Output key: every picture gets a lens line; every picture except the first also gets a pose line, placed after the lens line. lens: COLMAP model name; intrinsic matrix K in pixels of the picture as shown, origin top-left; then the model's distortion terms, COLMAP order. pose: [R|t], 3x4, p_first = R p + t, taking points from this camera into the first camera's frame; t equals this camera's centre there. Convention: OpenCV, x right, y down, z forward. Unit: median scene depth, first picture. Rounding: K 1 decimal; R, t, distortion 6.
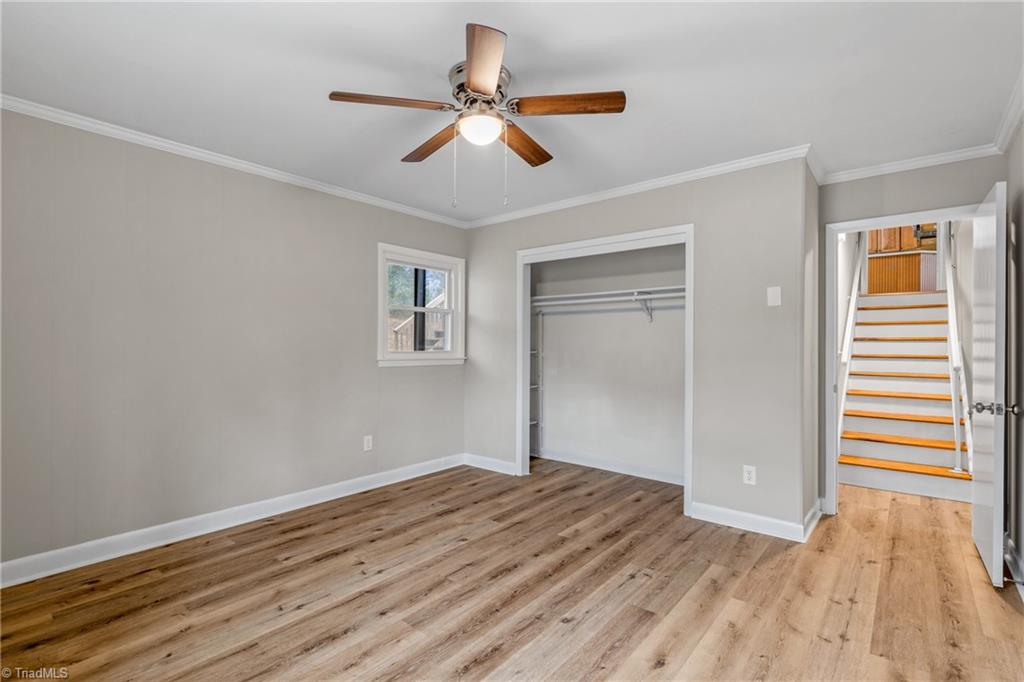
lens RADIAL K [[466.6, 0, 511.0], [0, 466.6, 342.7], [0, 0, 1]] dist [-0.000440, -0.000465]
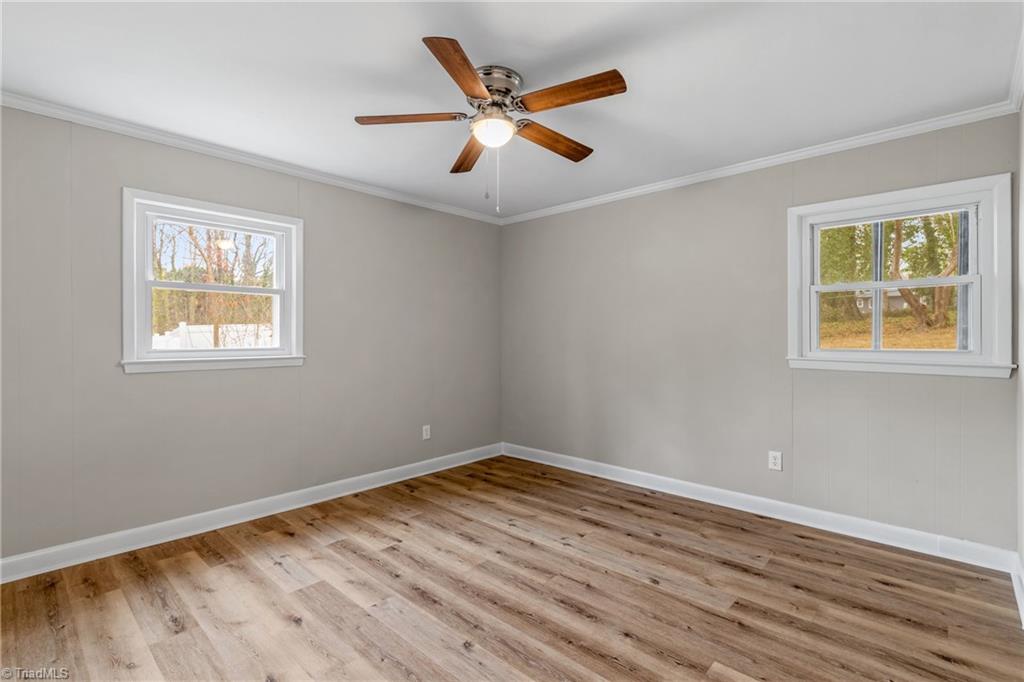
lens RADIAL K [[466.6, 0, 511.0], [0, 466.6, 342.7], [0, 0, 1]] dist [-0.000440, -0.000465]
pose [[-0.027286, 0.012687, -0.999547, 0.718401], [-0.000987, 0.999919, 0.012719, 0.001675], [0.999627, 0.001334, -0.027271, 0.791274]]
